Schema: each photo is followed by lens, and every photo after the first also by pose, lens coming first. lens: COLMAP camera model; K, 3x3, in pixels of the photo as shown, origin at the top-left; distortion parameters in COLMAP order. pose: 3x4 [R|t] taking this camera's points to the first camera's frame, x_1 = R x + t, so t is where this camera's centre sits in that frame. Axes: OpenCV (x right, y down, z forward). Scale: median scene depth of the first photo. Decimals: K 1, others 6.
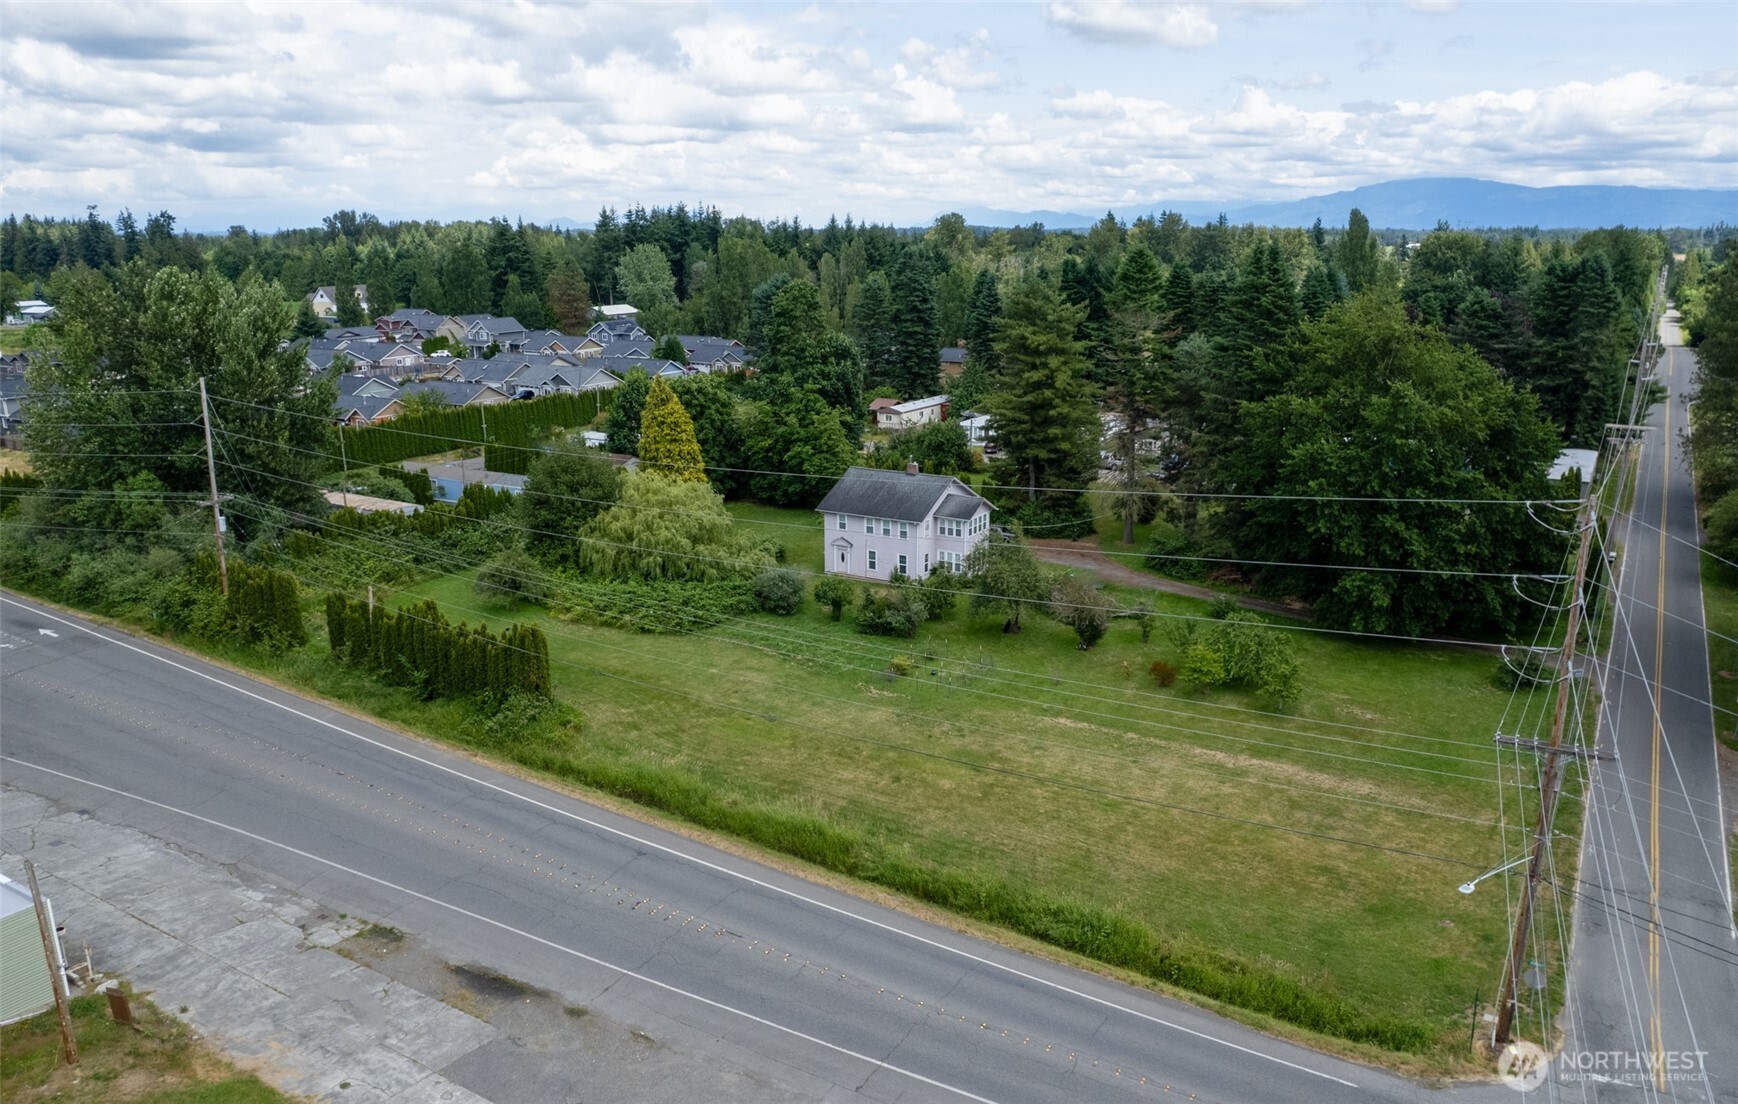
lens RADIAL K [[1281.8, 0, 859.2], [0, 1281.8, 617.0], [0, 0, 1]] dist [-0.043757, -0.006326]
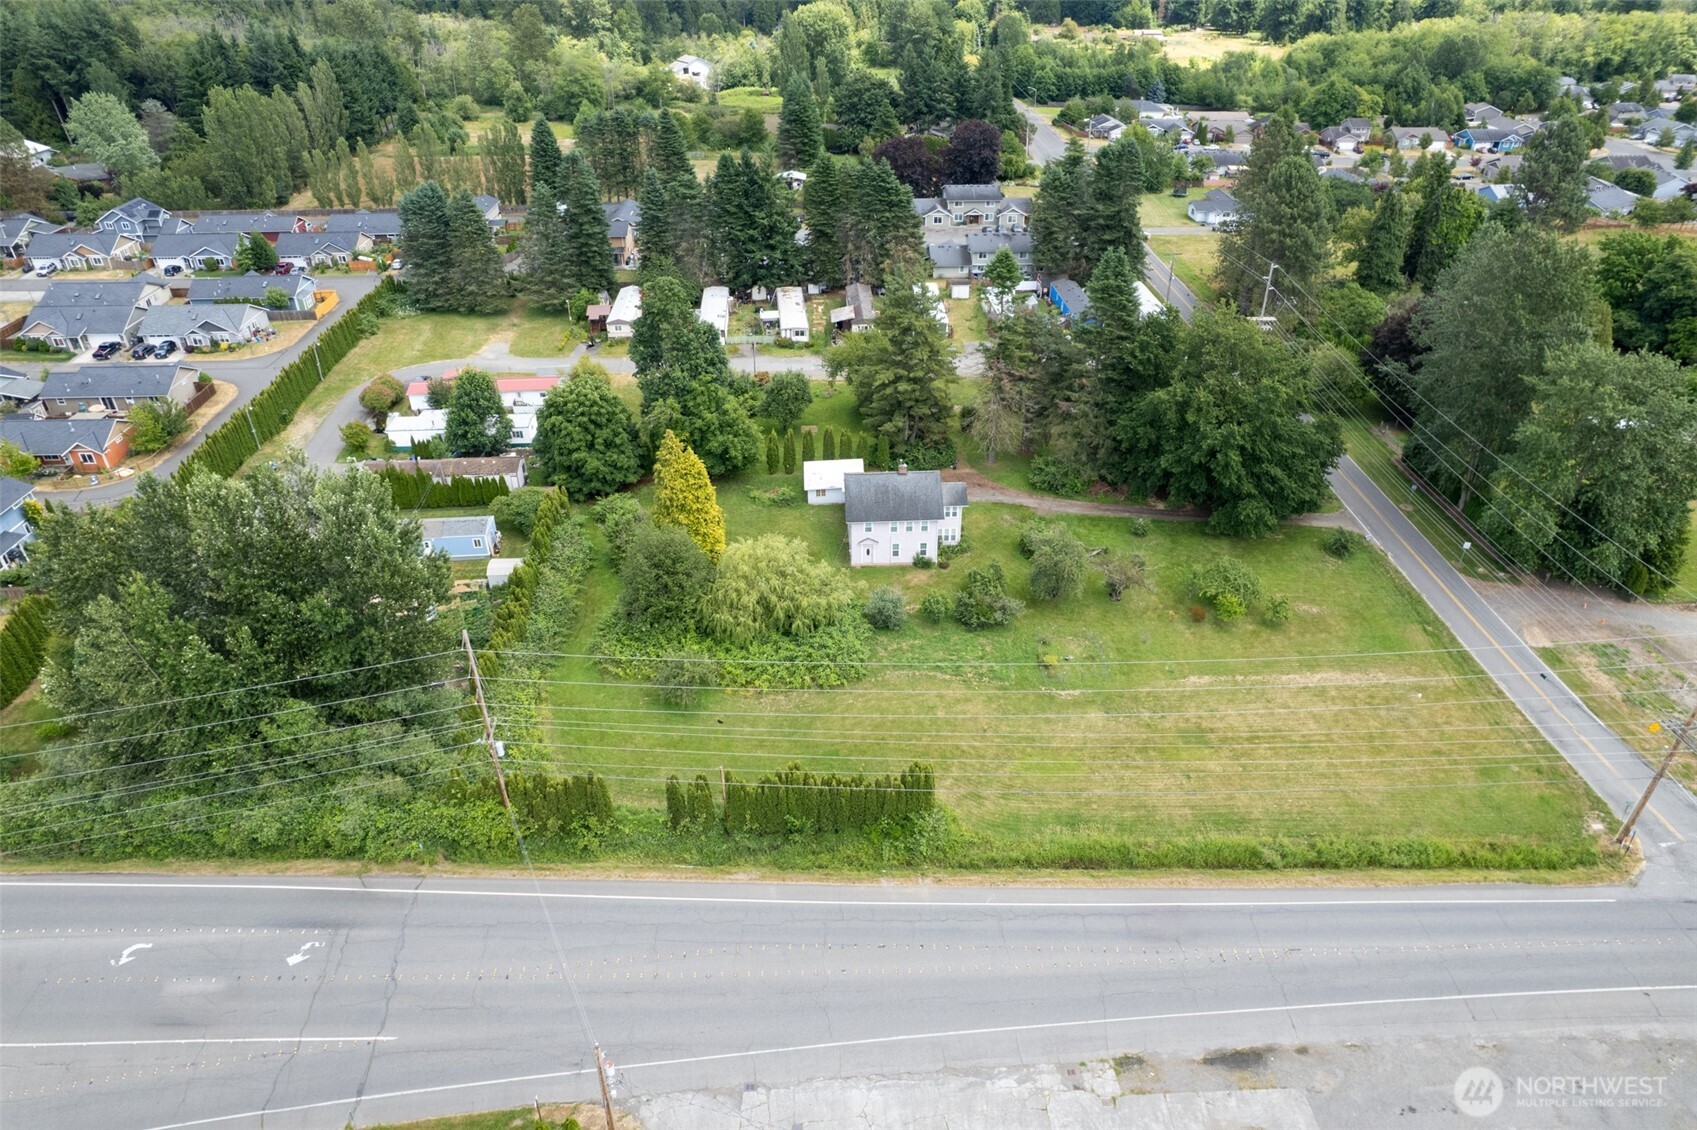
lens RADIAL K [[1085.2, 0, 853.5], [0, 1085.2, 574.8], [0, 0, 1]] dist [-0.075985, 0.070426]
pose [[0.826799, -0.300319, 0.475617, -0.534003], [0.162468, 0.937008, 0.309226, -0.355099], [-0.538523, -0.178395, 0.823509, 0.138181]]
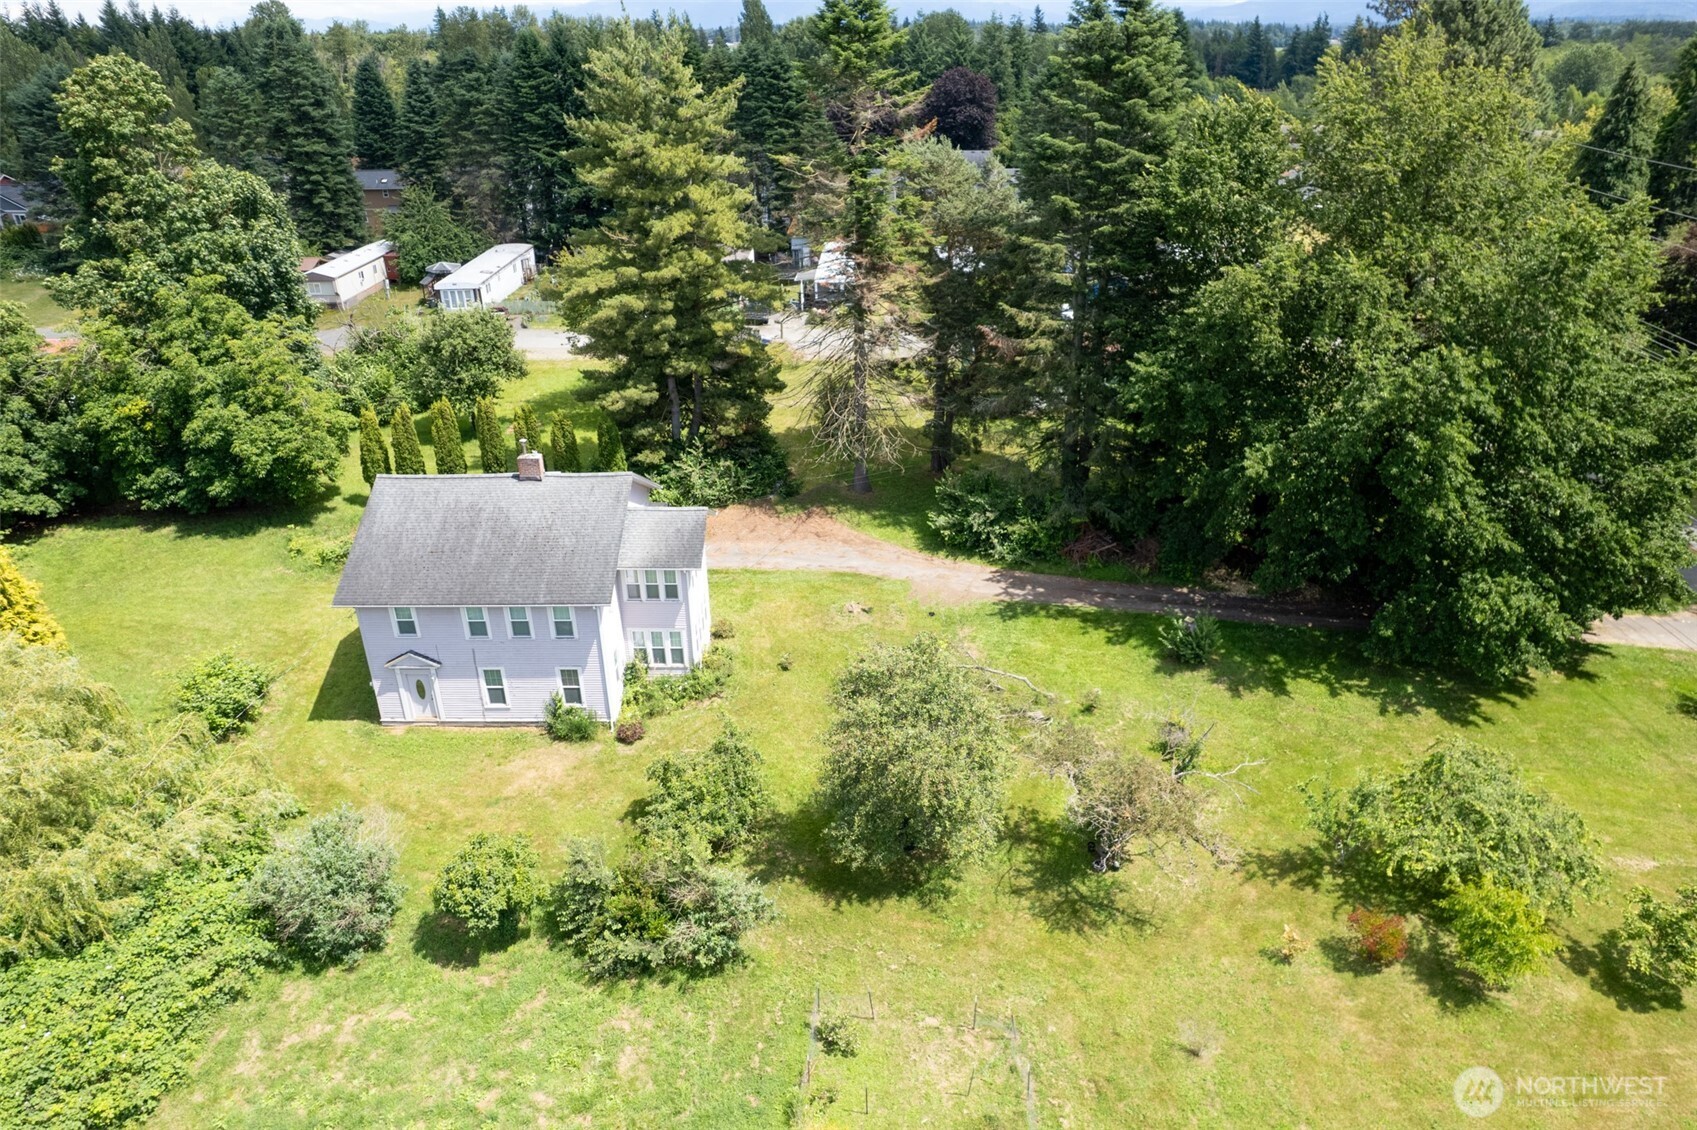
lens RADIAL K [[1085.2, 0, 850.5], [0, 1085.2, 576.8], [0, 0, 1]] dist [-0.075985, 0.070426]
pose [[0.856945, -0.235903, 0.458252, -0.047280], [0.152569, 0.965364, 0.211649, -0.142586], [-0.492308, -0.111457, 0.863256, 0.606091]]
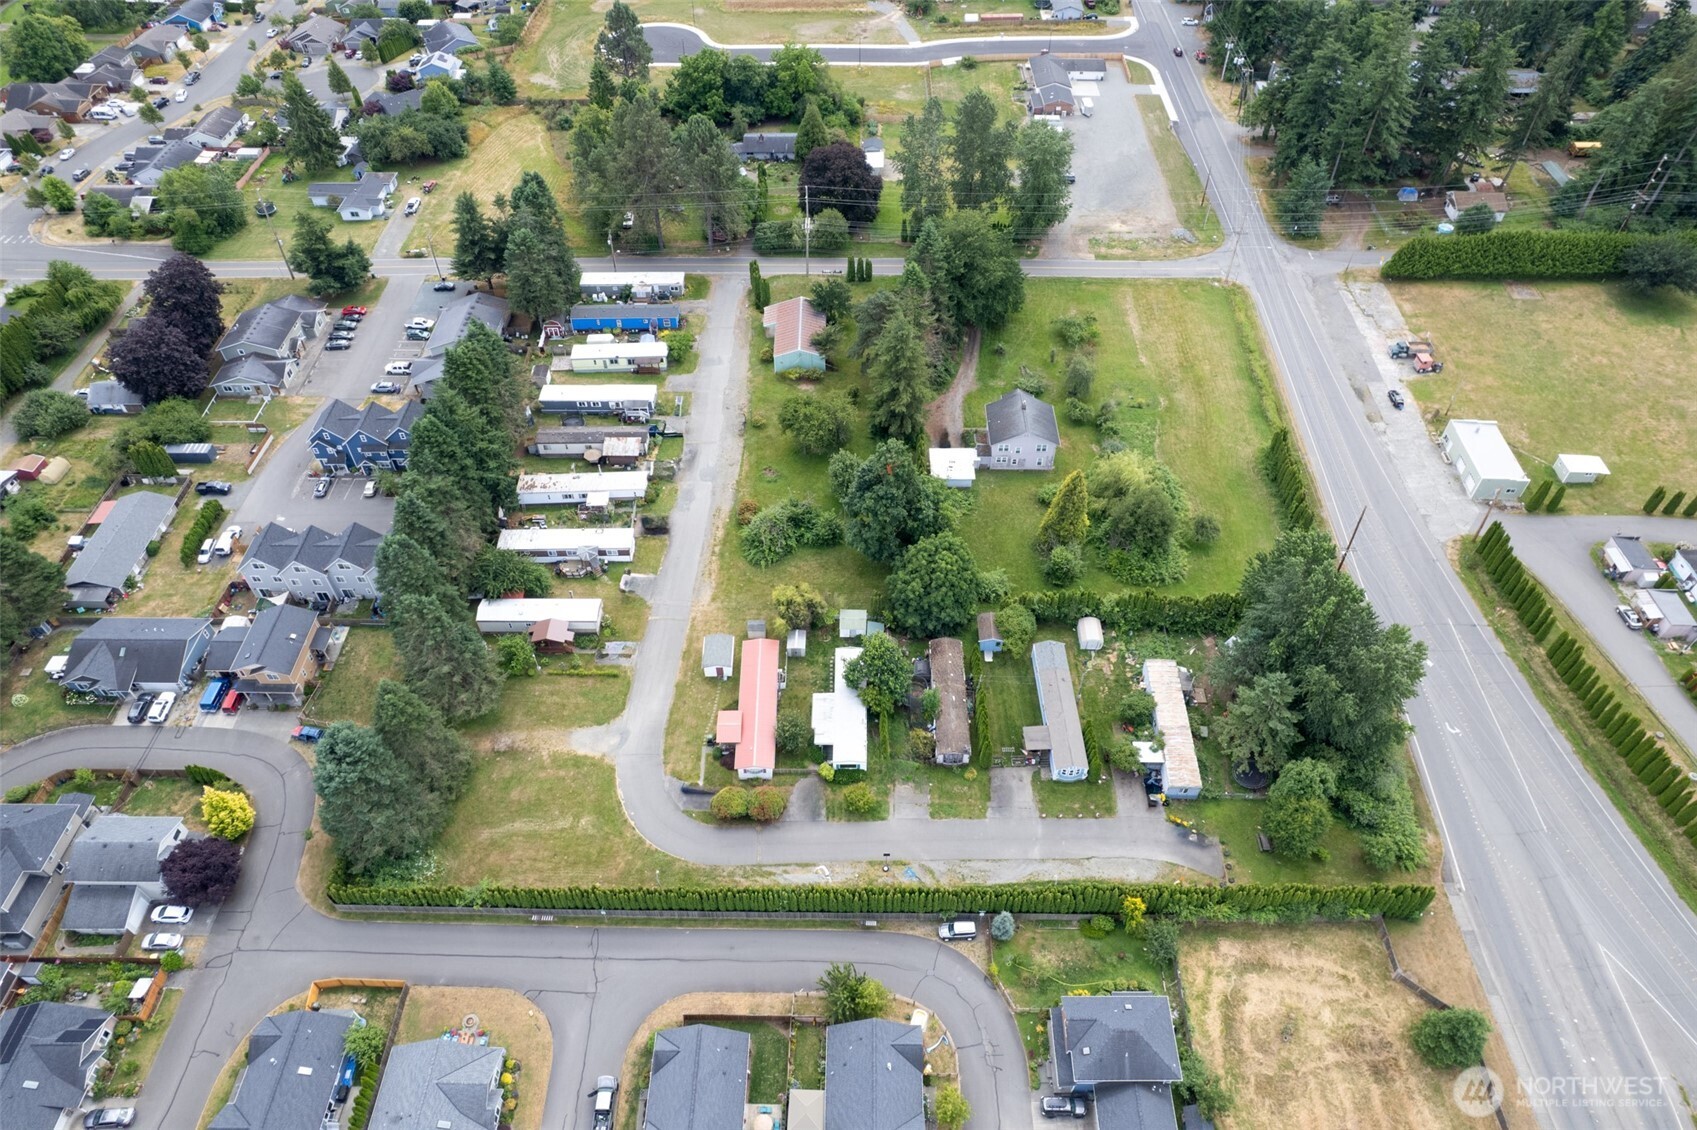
lens RADIAL K [[1085.2, 0, 856.2], [0, 1085.2, 575.6], [0, 0, 1]] dist [-0.075985, 0.070426]
pose [[-0.521145, -0.624926, 0.581270, -0.926238], [0.252116, 0.537951, 0.804392, -1.343153], [-0.815381, 0.565752, -0.122797, 1.551931]]
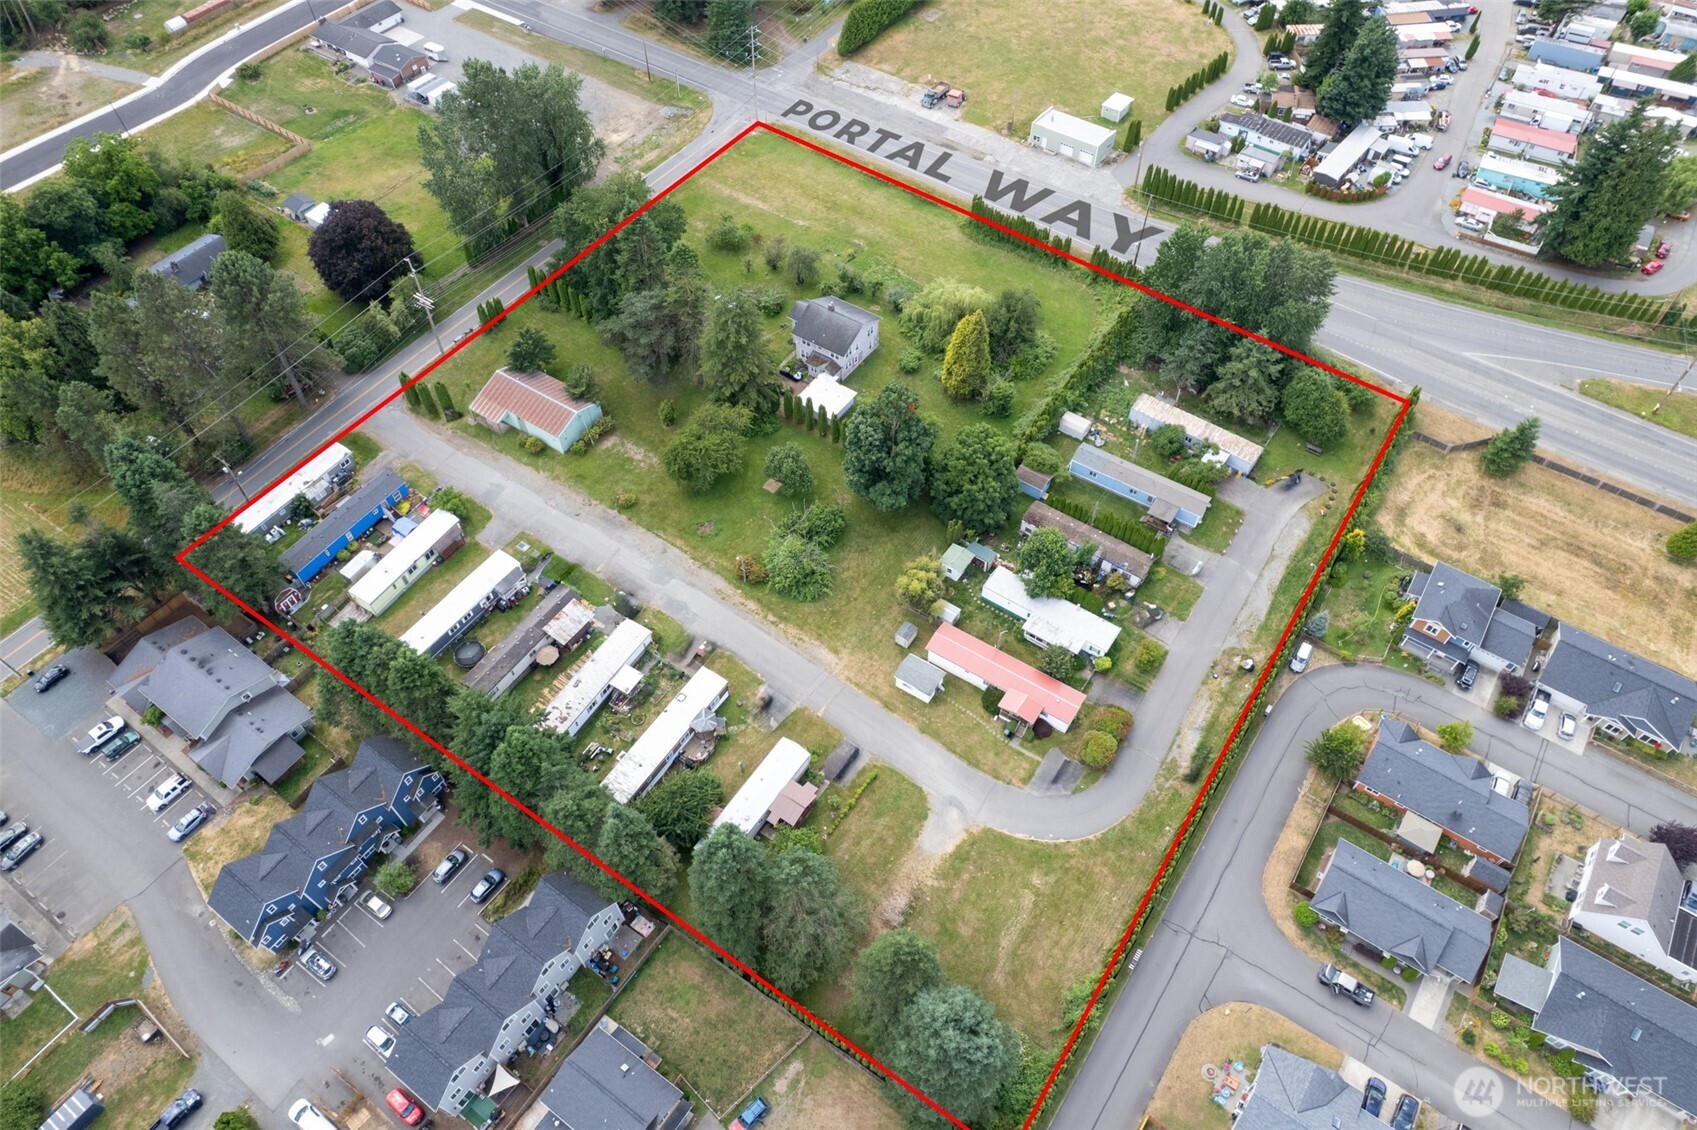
lens RADIAL K [[1085.2, 0, 855.9], [0, 1085.2, 567.1], [0, 0, 1]] dist [-0.075985, 0.070426]
pose [[-0.998862, -0.033102, 0.034337, -0.061072], [0.020830, 0.344868, 0.938420, -1.465177], [-0.042906, 0.938067, -0.343786, 1.901593]]
